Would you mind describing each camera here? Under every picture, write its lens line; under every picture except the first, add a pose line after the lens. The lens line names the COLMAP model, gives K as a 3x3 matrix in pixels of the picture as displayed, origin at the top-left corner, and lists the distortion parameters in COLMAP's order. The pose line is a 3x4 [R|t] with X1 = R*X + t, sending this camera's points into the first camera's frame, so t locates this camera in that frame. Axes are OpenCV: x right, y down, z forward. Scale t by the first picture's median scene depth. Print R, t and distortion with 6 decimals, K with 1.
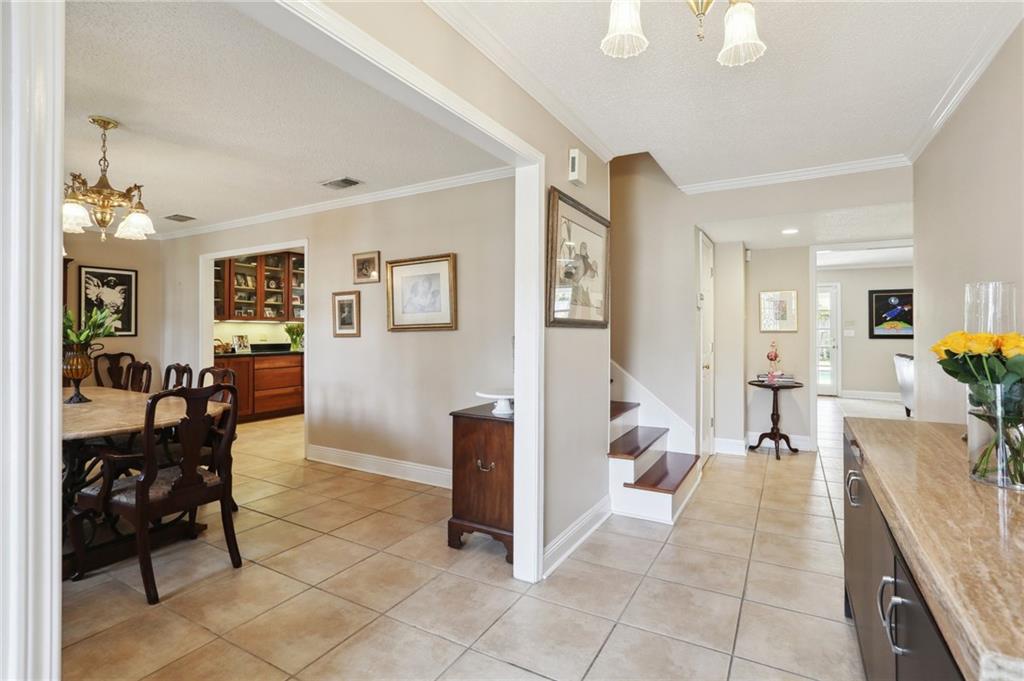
lens RADIAL K [[498.8, 0, 511.5], [0, 498.8, 337.3], [0, 0, 1]] dist [-0.040752, 0.001450]
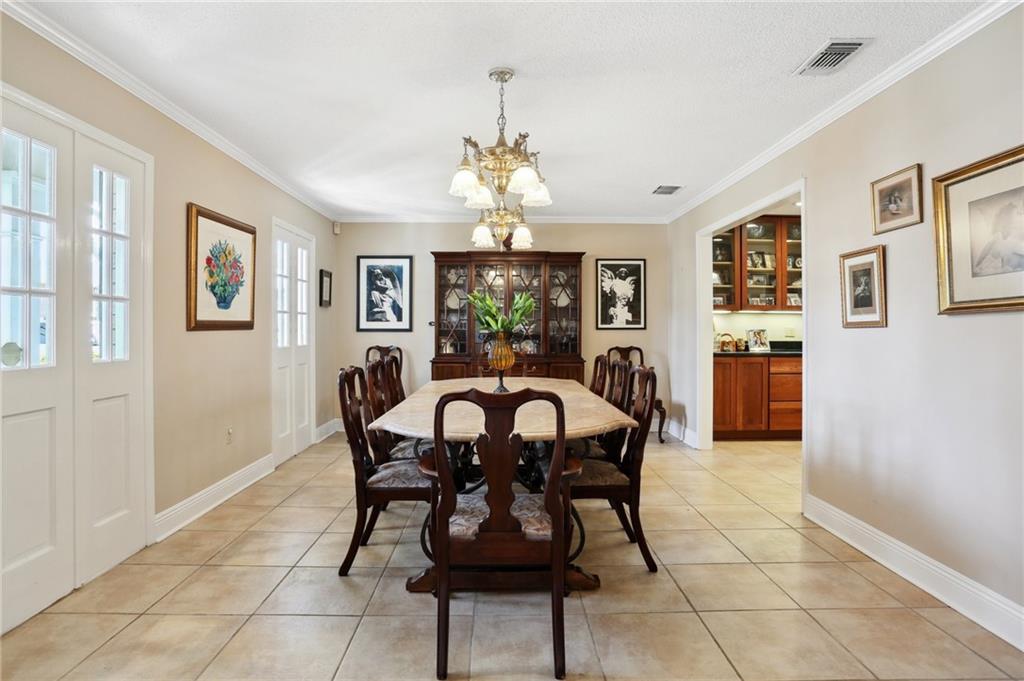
lens RADIAL K [[562.5, 0, 489.3], [0, 562.5, 322.5], [0, 0, 1]] dist [-0.022243, 0.004379]
pose [[0.516929, -0.007167, -0.855998, 0.001180], [-0.013965, 0.999761, -0.016804, 0.007749], [0.855914, 0.020641, 0.516705, 0.196946]]
